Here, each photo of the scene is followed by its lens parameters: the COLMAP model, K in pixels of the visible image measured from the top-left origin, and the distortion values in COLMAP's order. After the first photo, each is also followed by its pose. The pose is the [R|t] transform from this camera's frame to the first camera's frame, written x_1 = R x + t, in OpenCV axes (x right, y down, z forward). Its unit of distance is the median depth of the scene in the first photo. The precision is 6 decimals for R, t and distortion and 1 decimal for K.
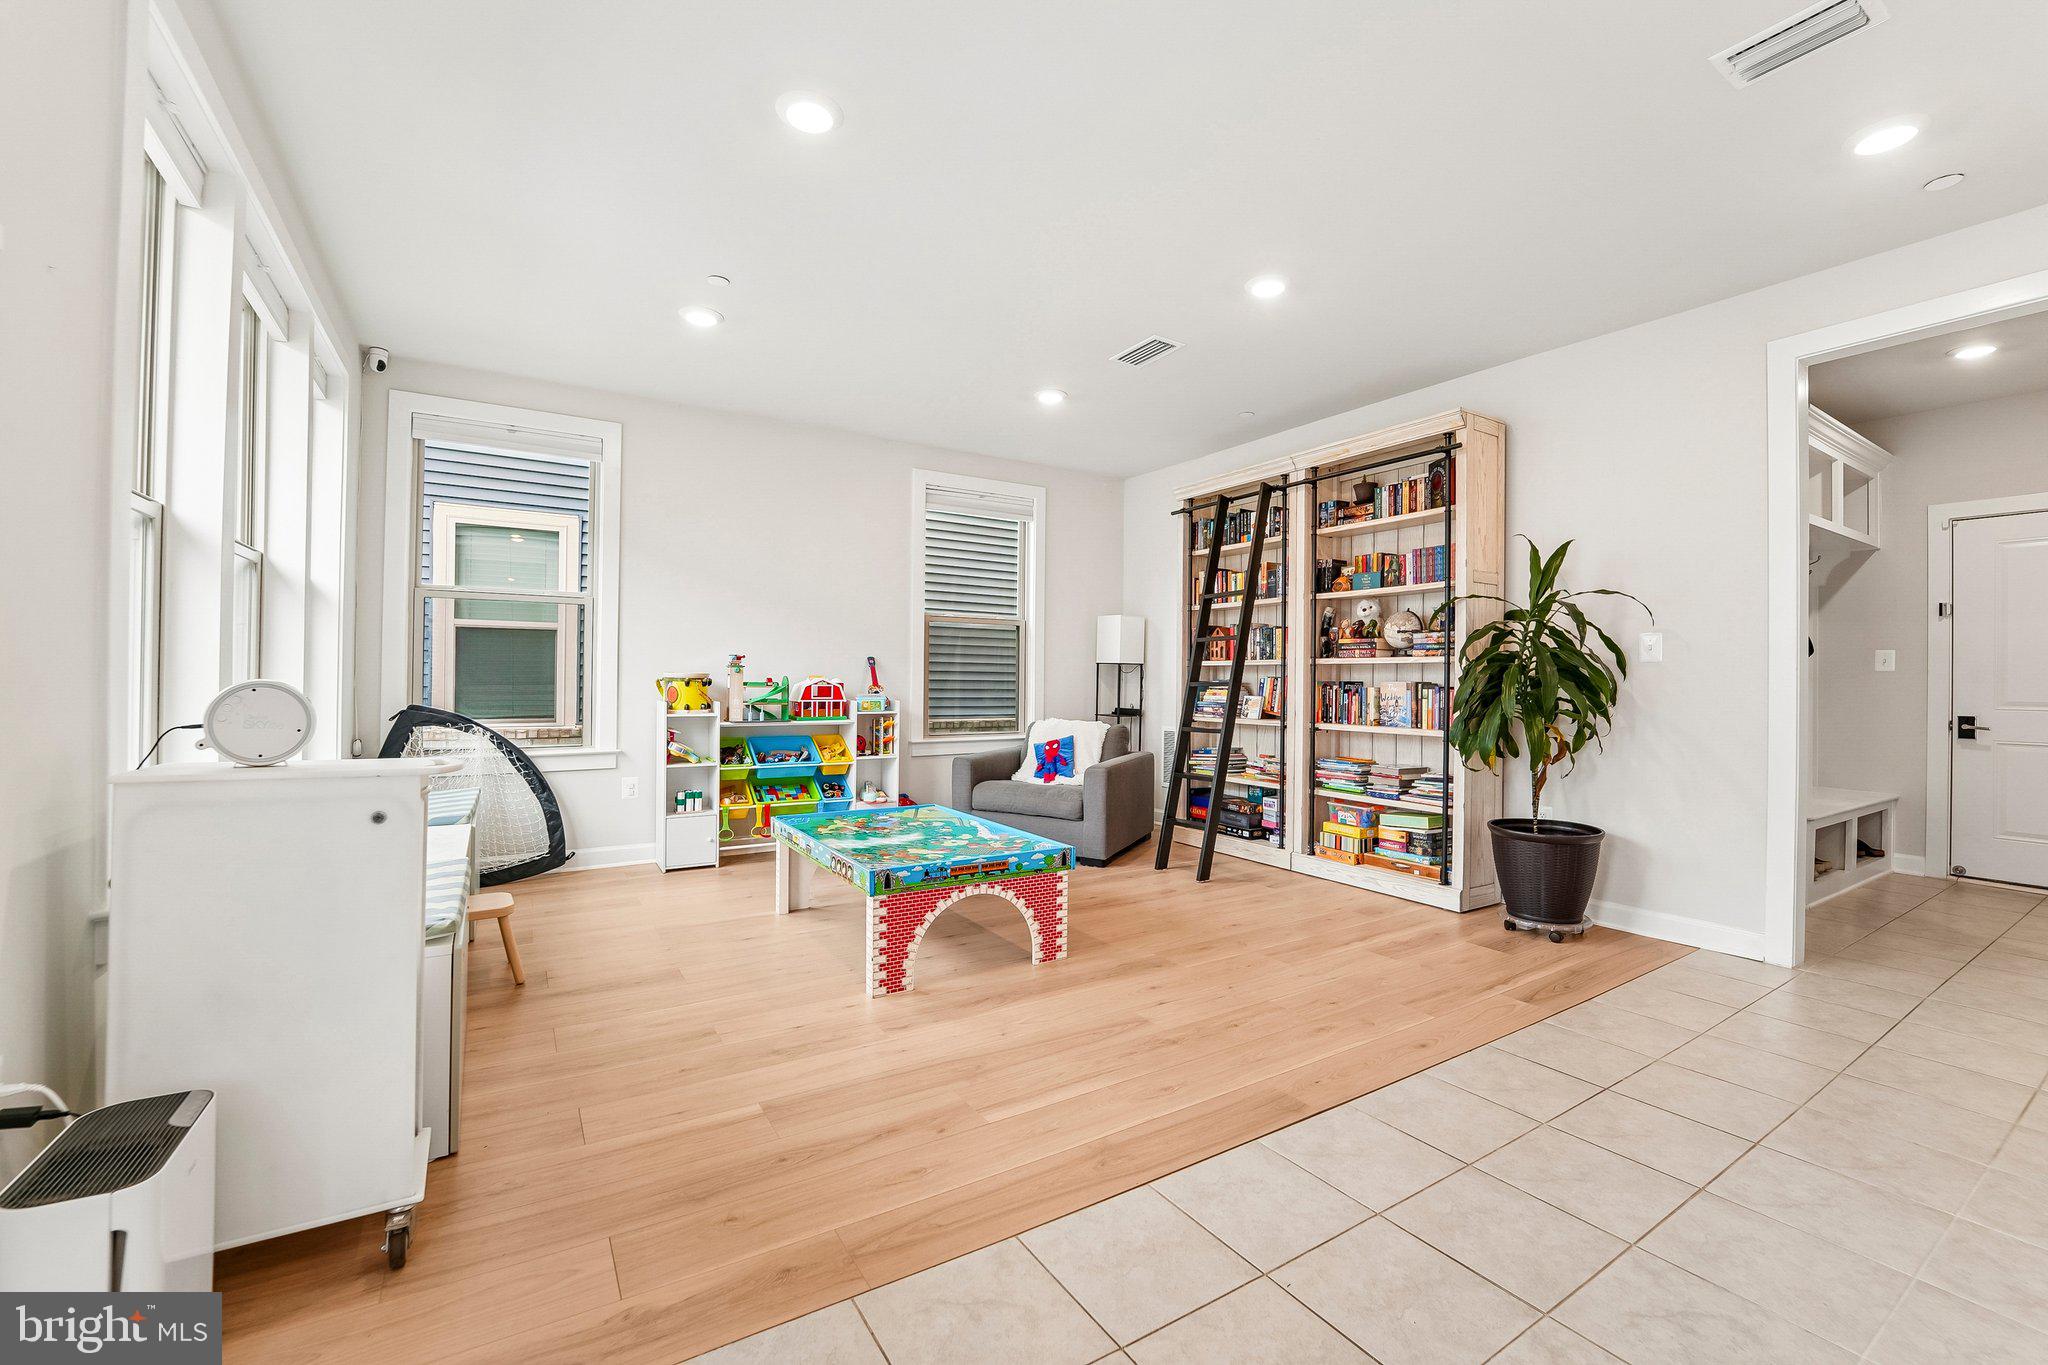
lens RADIAL K [[846.4, 0, 1037.2], [0, 846.4, 678.2], [0, 0, 1]] dist [-0.027254, 0.001579]
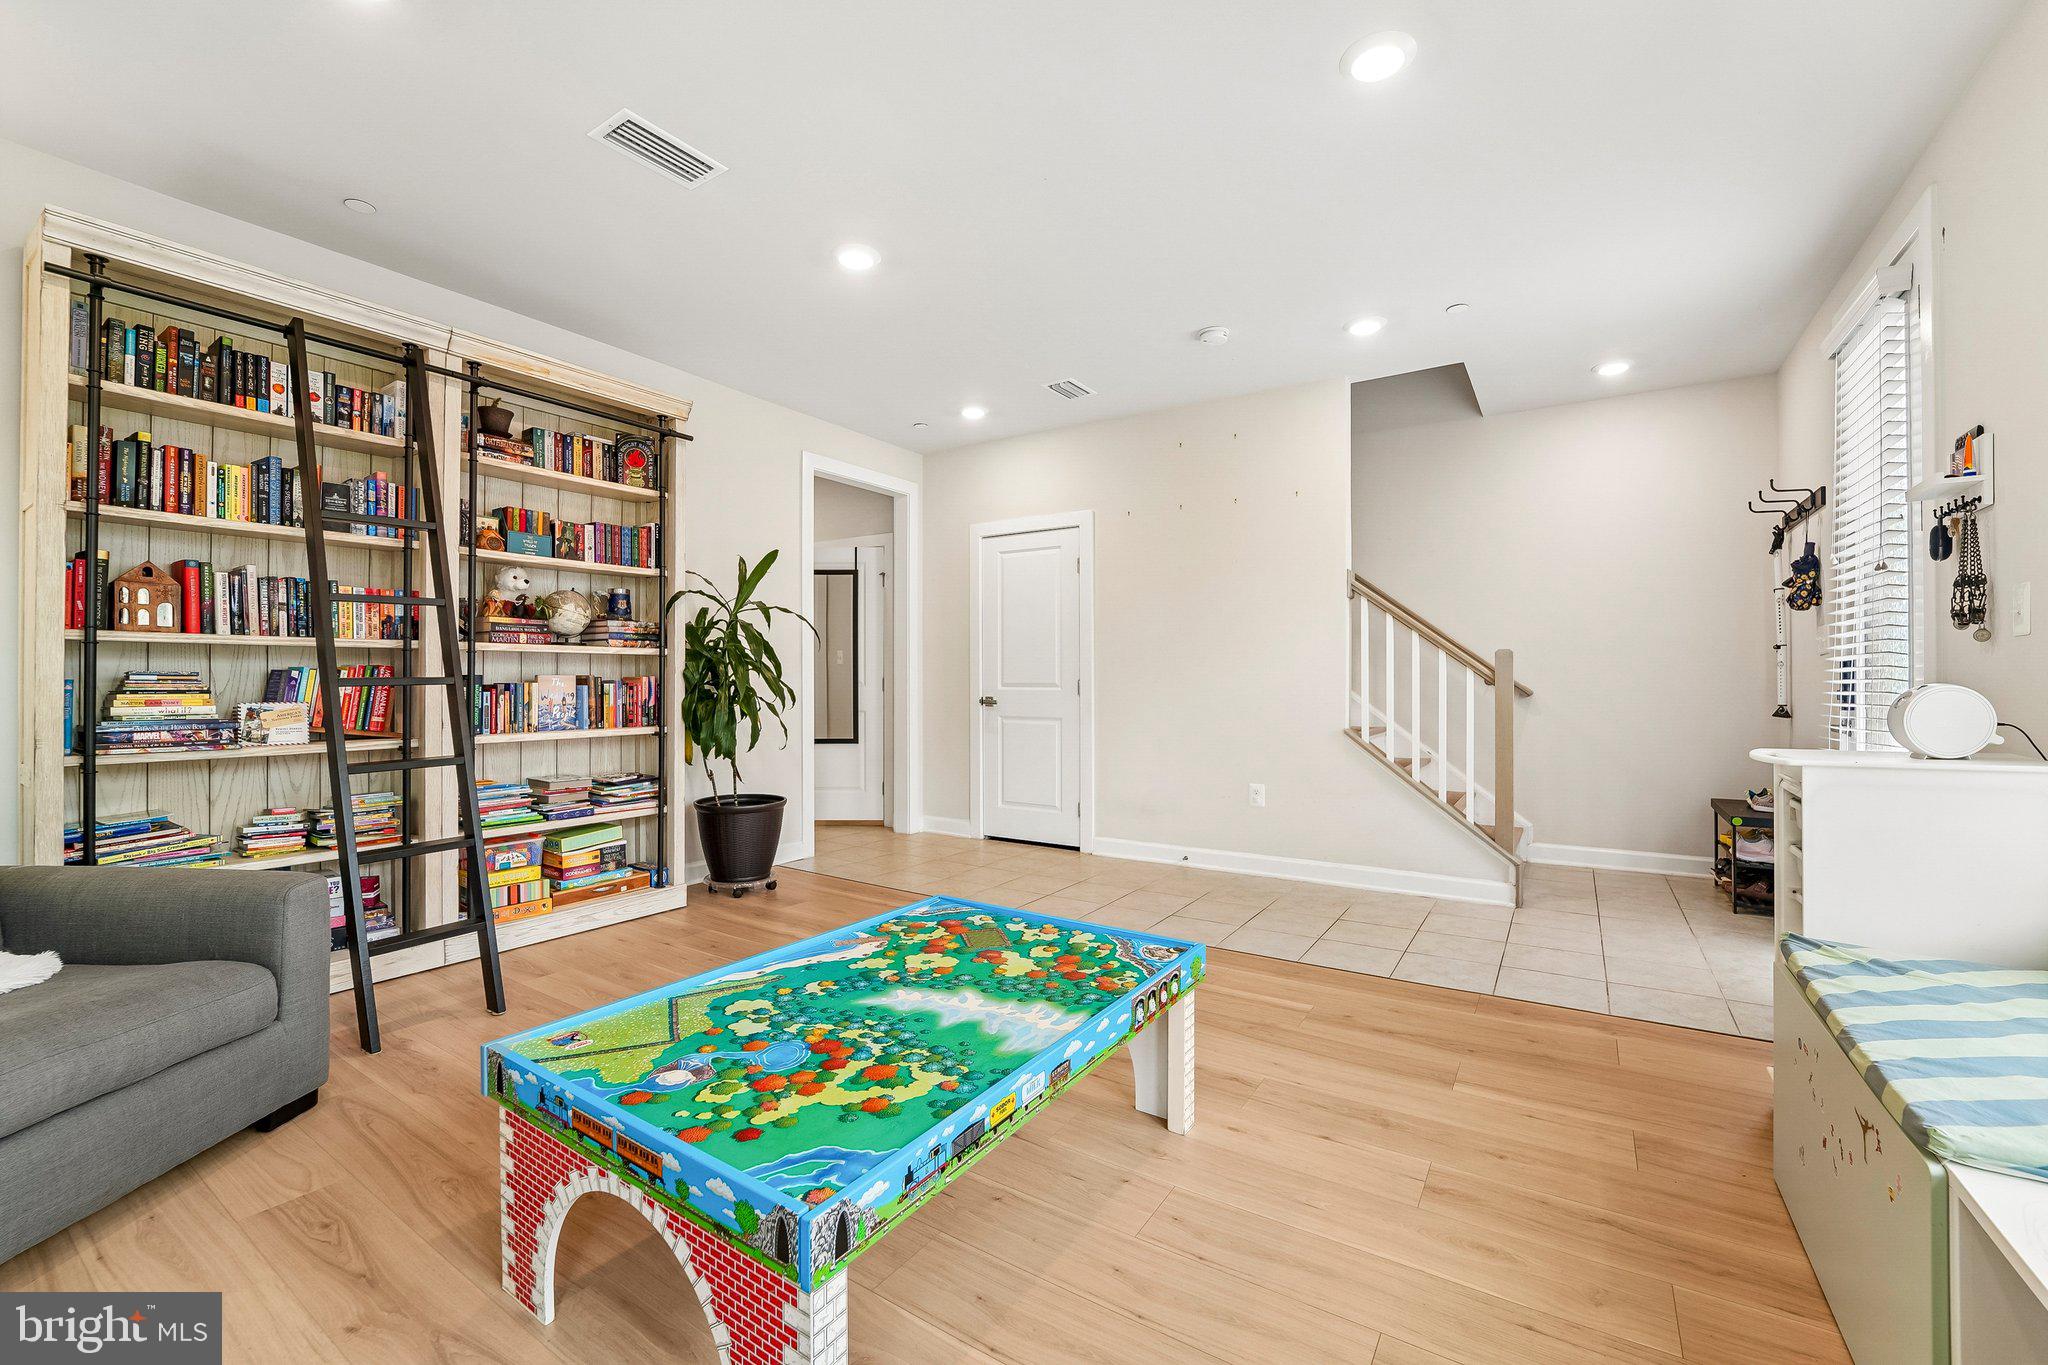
lens RADIAL K [[846.4, 0, 1029.8], [0, 846.4, 679.3], [0, 0, 1]] dist [-0.027254, 0.001579]
pose [[-0.422867, -0.012086, 0.906111, -0.527463], [-0.007732, 0.999923, 0.009729, -0.003667], [-0.906159, -0.002892, -0.422928, 0.968170]]
